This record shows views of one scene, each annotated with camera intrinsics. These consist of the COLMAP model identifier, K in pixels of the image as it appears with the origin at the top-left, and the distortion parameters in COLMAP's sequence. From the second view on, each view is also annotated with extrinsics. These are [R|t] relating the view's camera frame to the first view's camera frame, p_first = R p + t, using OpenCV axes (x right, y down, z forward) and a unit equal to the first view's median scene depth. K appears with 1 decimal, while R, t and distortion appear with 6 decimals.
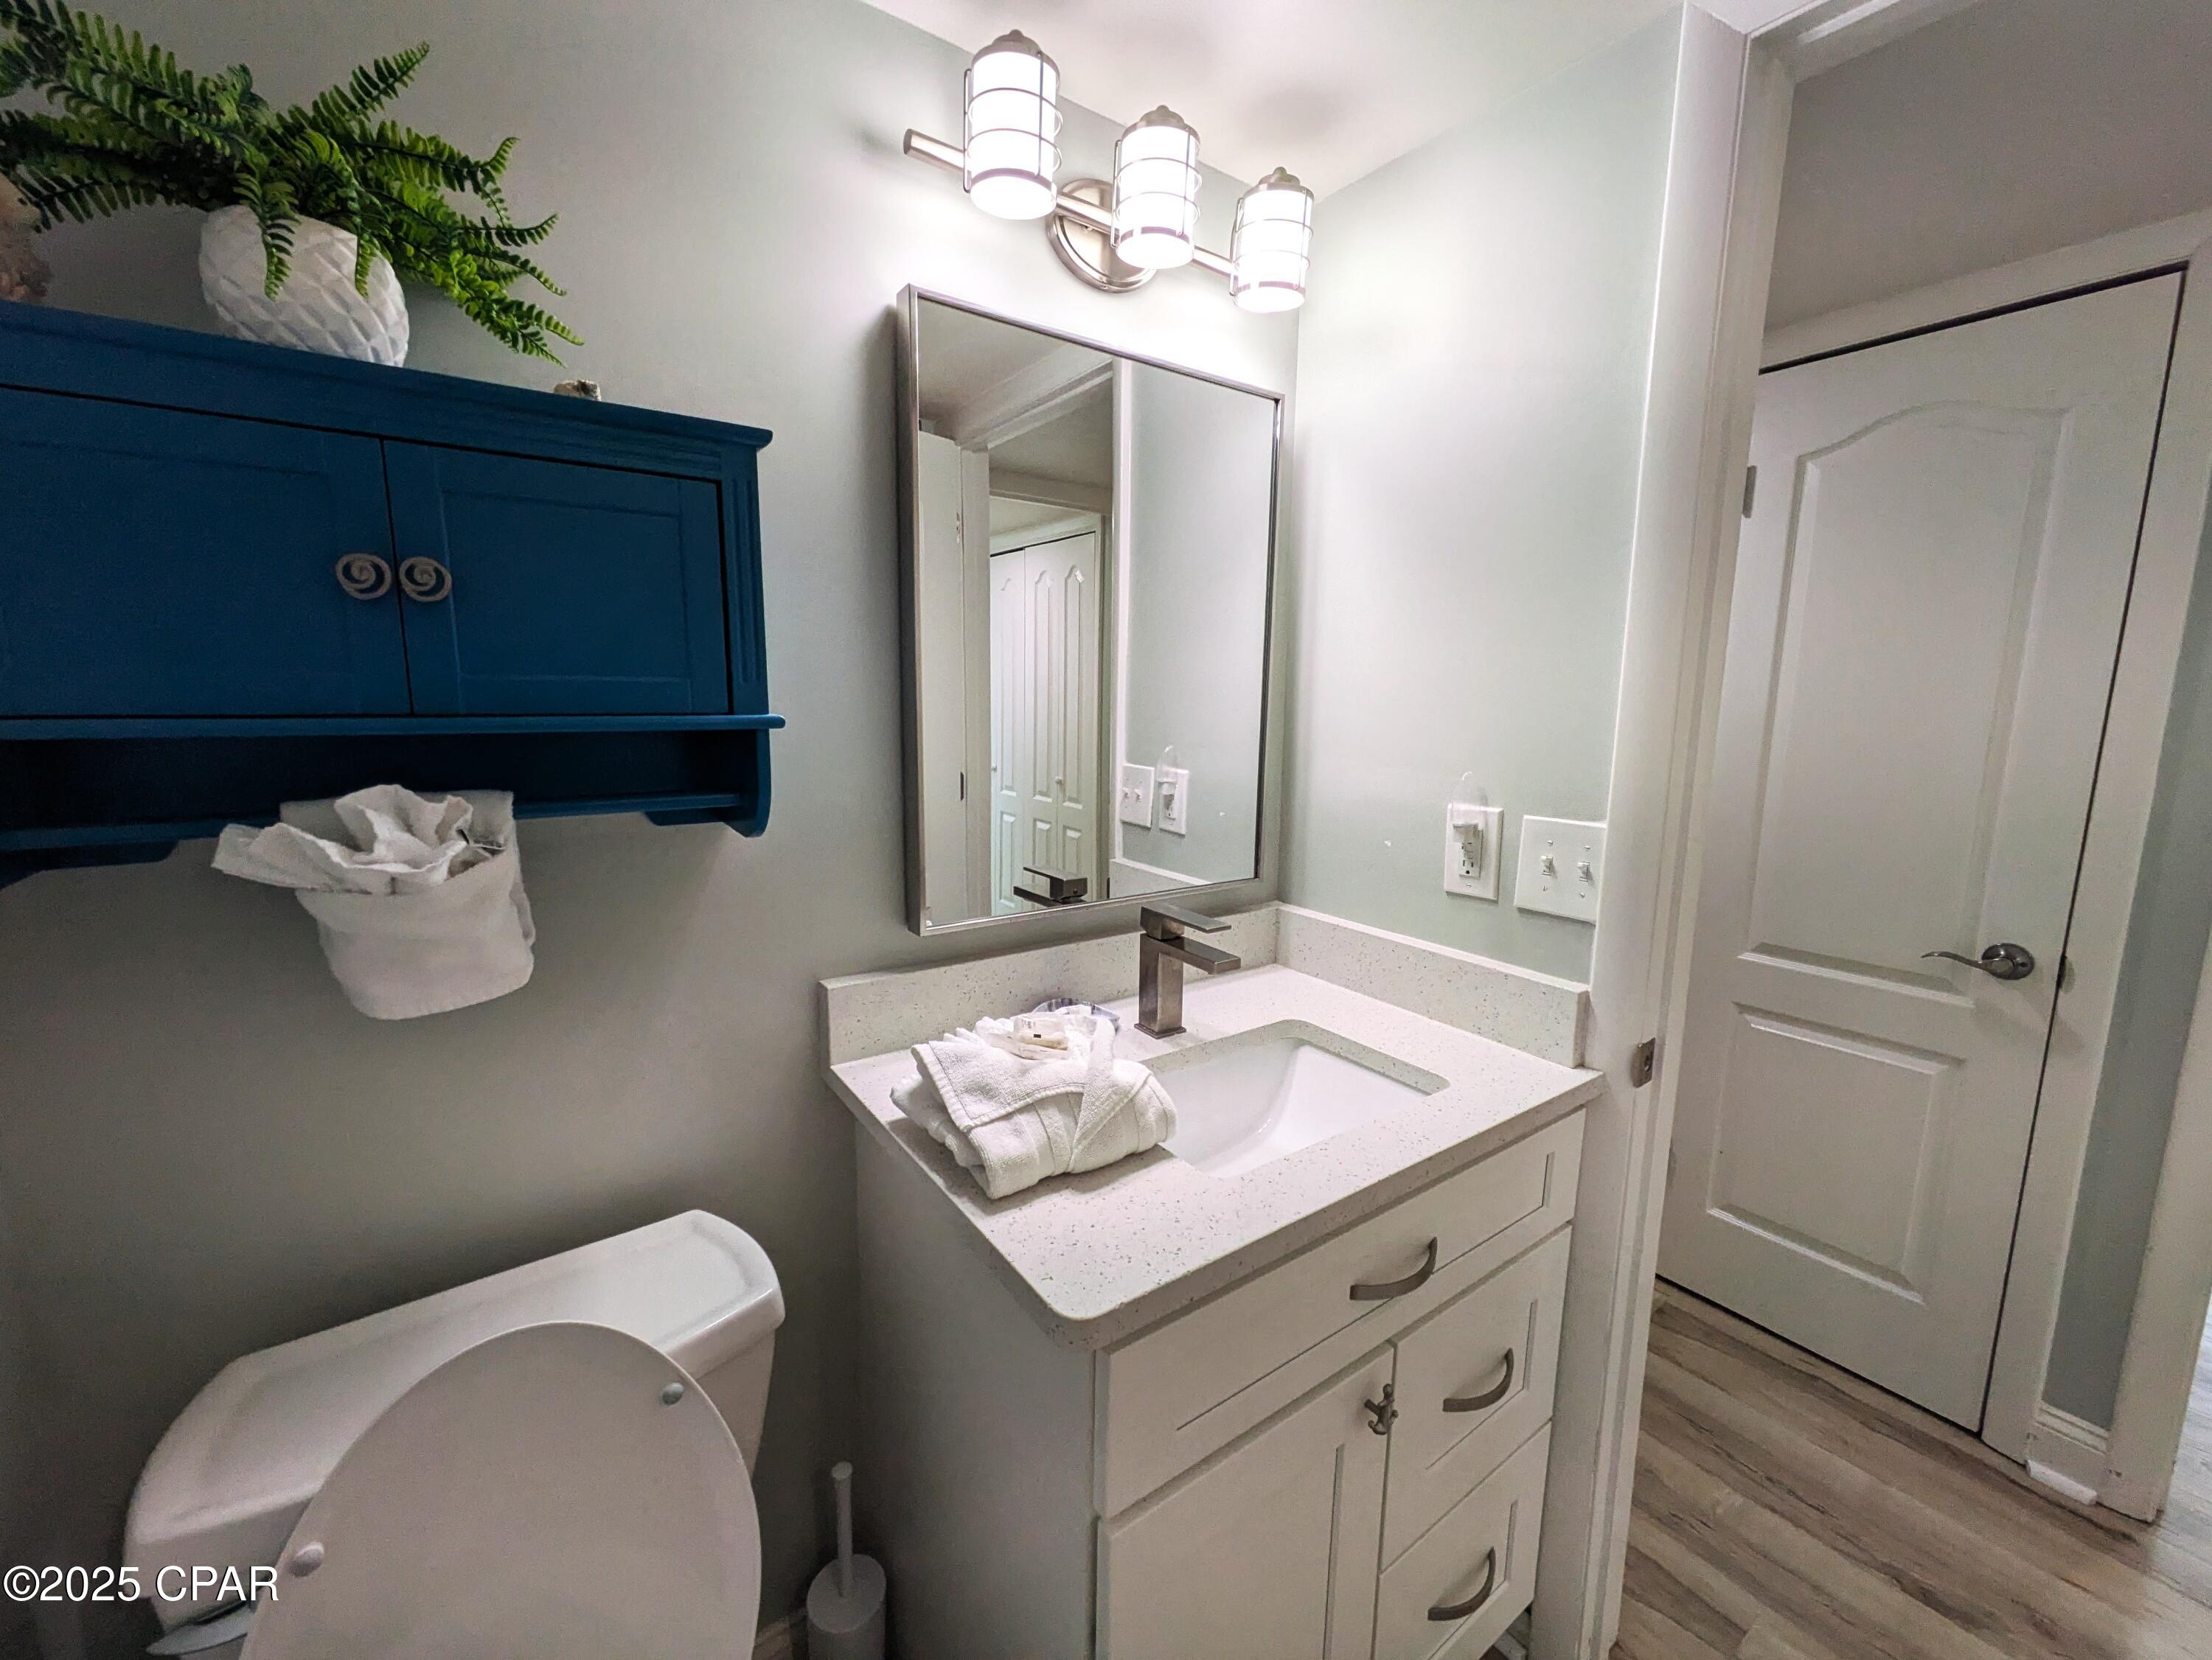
lens RADIAL K [[857.0, 0, 1084.7], [0, 857.0, 820.3], [0, 0, 1]] dist [-0.000511, 0.000014]
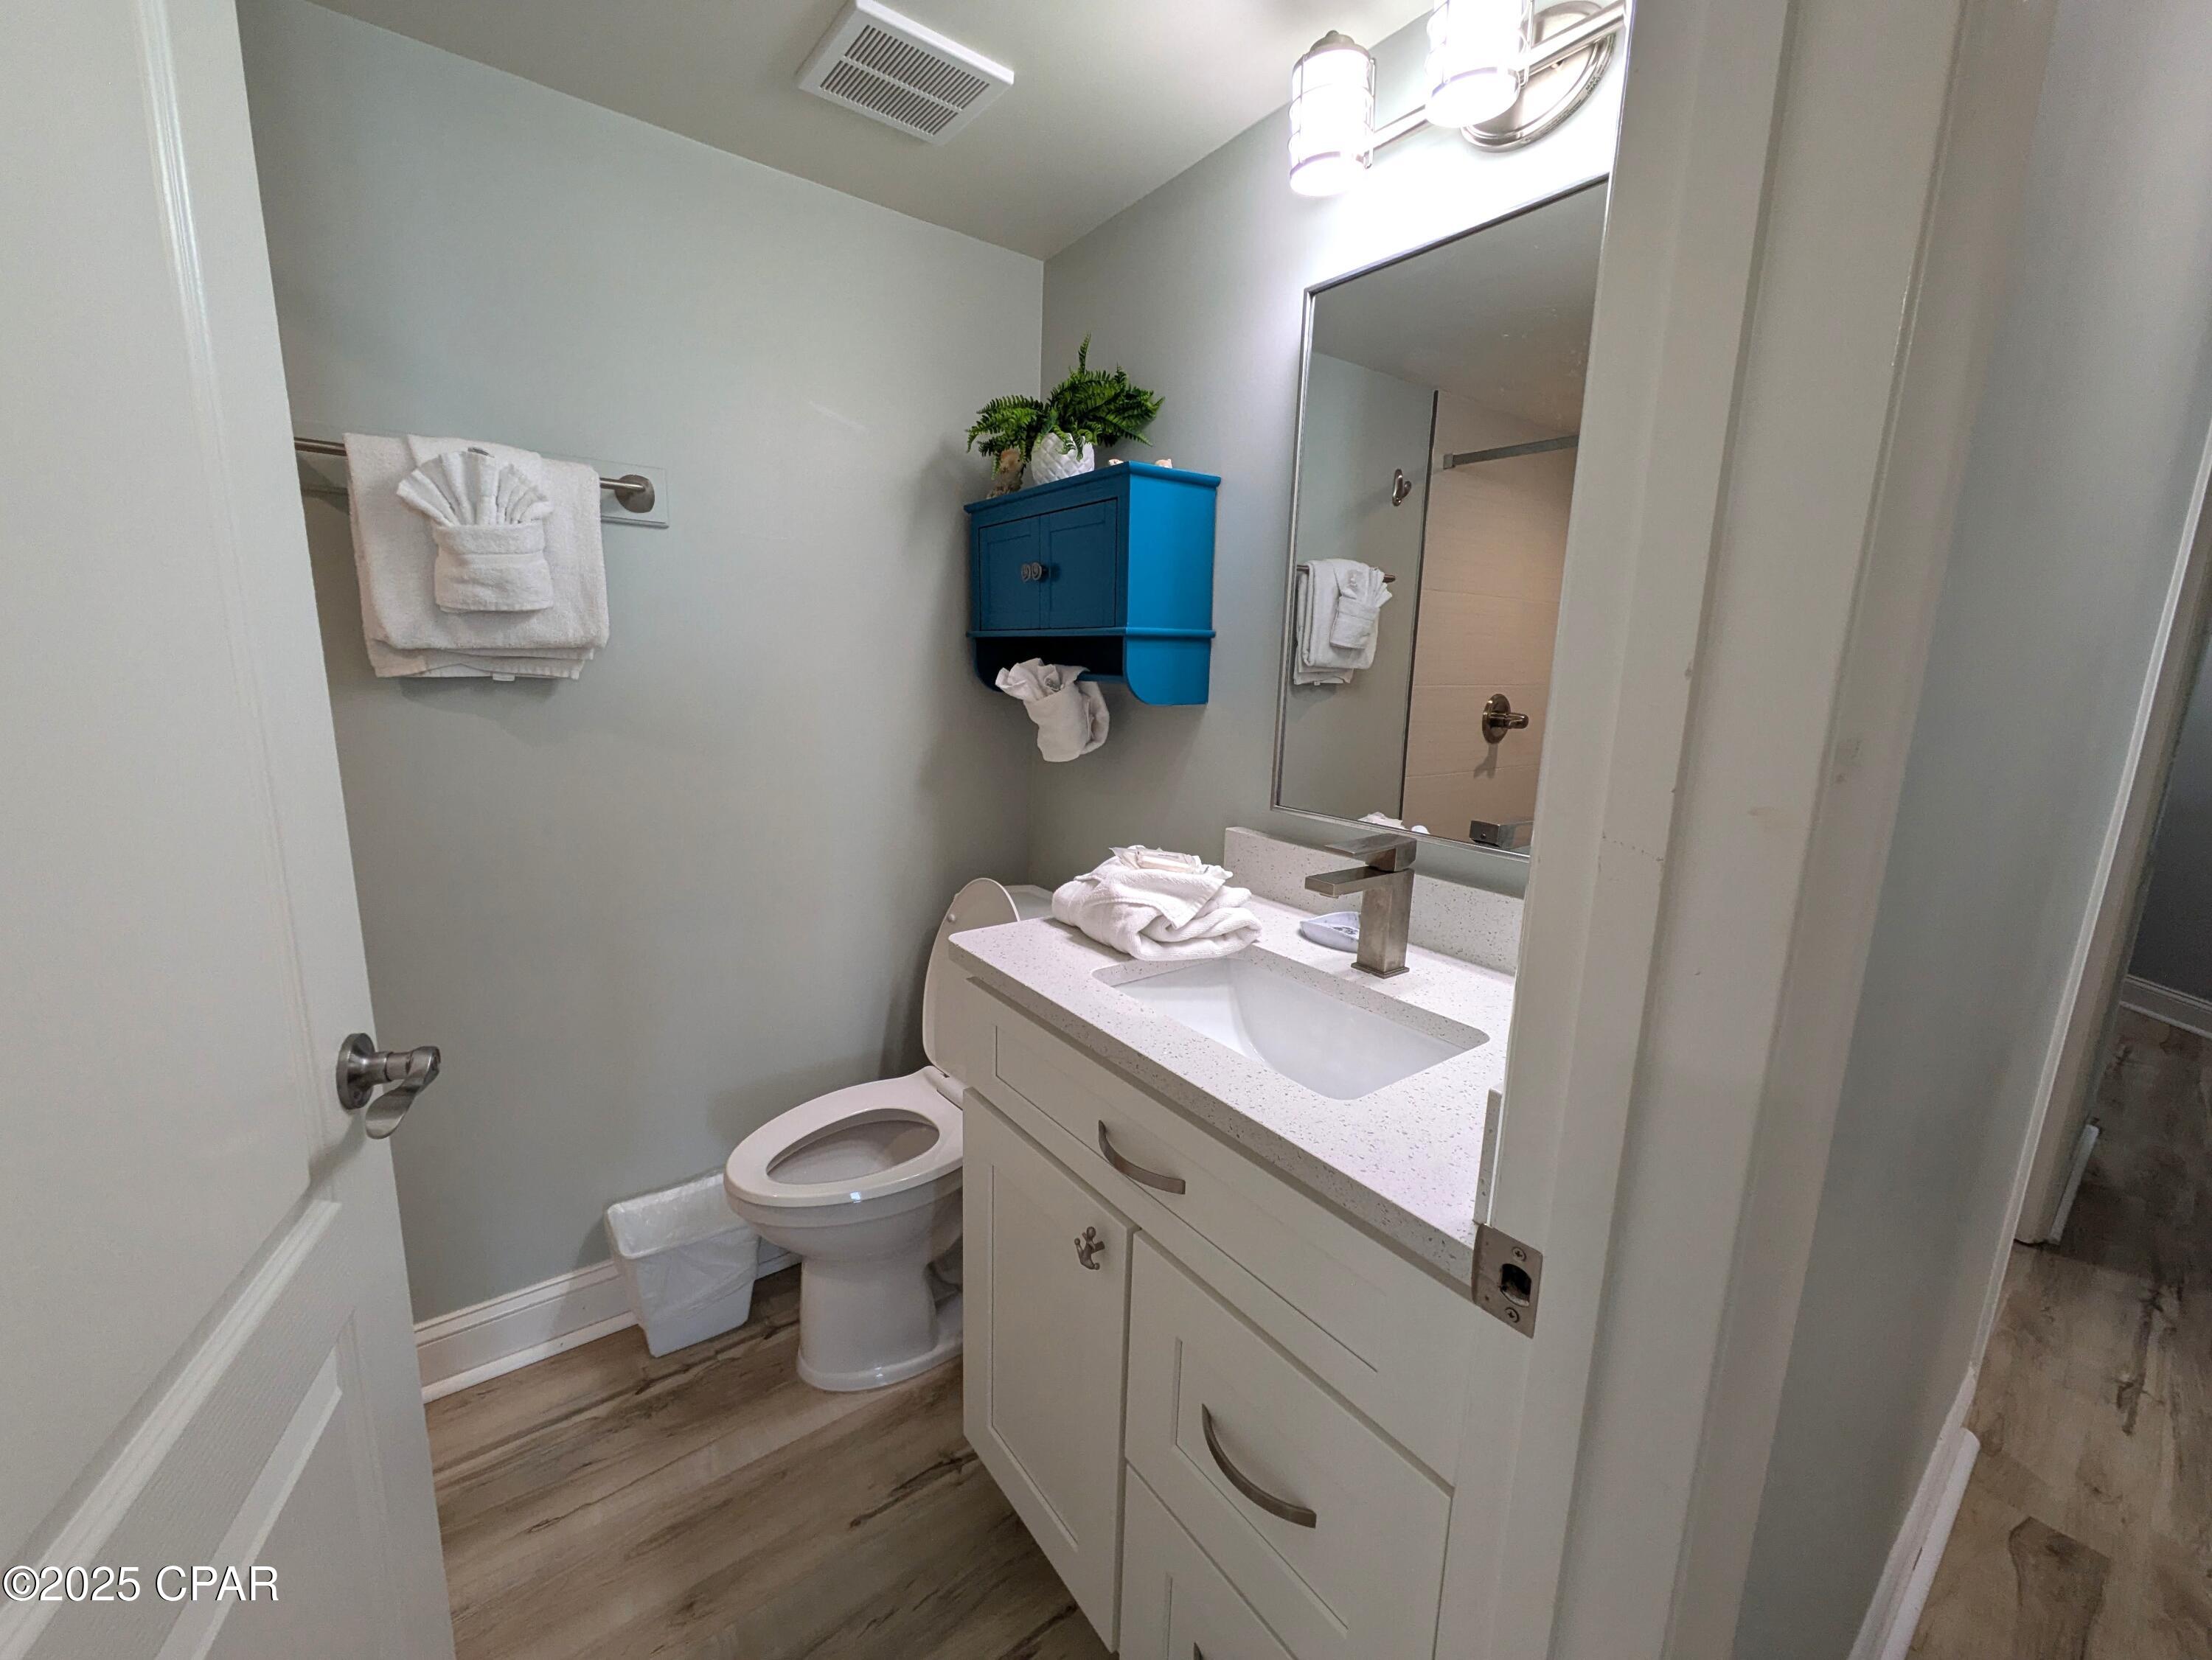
lens RADIAL K [[857.0, 0, 1084.7], [0, 857.0, 820.3], [0, 0, 1]] dist [-0.000511, 0.000014]
pose [[0.027489, 0.171088, -0.984872, 1.454697], [-0.164325, 0.972615, 0.164372, -0.013763], [0.986023, 0.157320, 0.054850, 0.936046]]
